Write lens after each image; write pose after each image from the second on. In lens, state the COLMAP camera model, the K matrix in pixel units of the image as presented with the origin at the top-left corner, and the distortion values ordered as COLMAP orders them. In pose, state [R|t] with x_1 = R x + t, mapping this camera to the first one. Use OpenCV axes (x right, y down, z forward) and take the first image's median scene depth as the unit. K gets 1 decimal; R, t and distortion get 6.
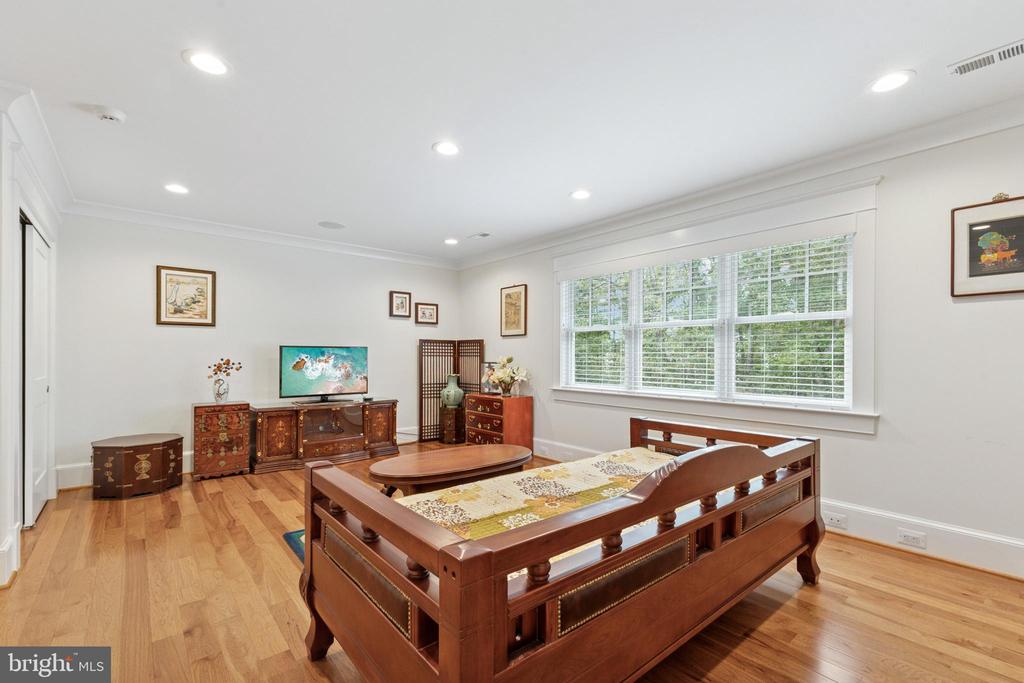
lens RADIAL K [[450.9, 0, 516.2], [0, 450.9, 354.0], [0, 0, 1]] dist [0.000979, 0.000398]
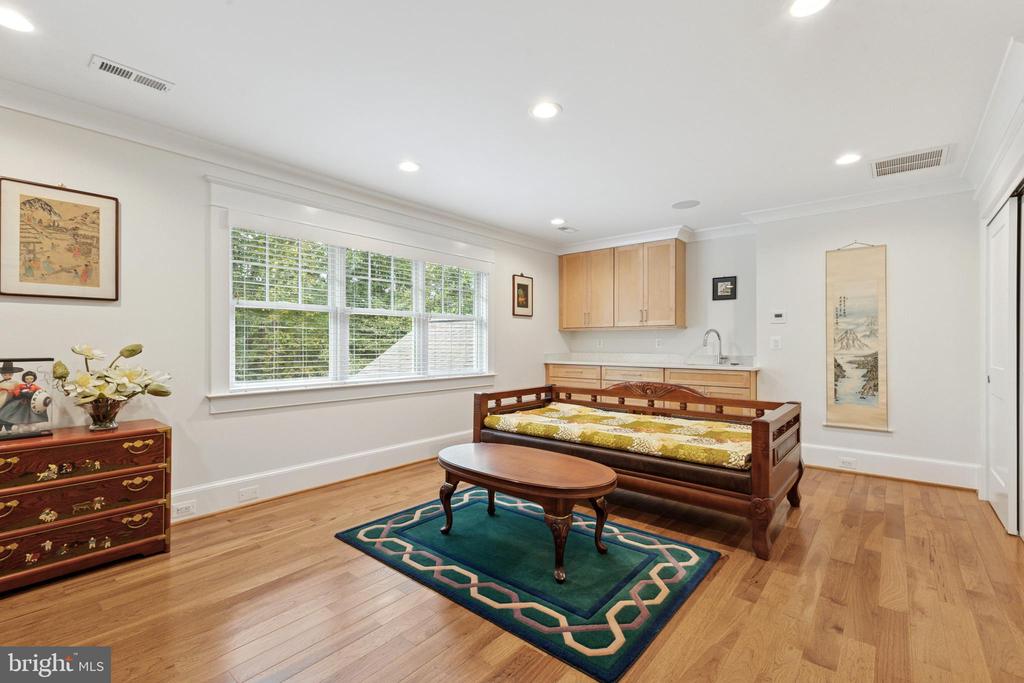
lens RADIAL K [[450.9, 0, 516.2], [0, 450.9, 354.0], [0, 0, 1]] dist [0.000979, 0.000398]
pose [[-0.192785, -0.027627, 0.980852, -0.604320], [-0.001145, 0.999609, 0.027930, 0.001491], [-0.981240, 0.004261, -0.192741, 0.720202]]
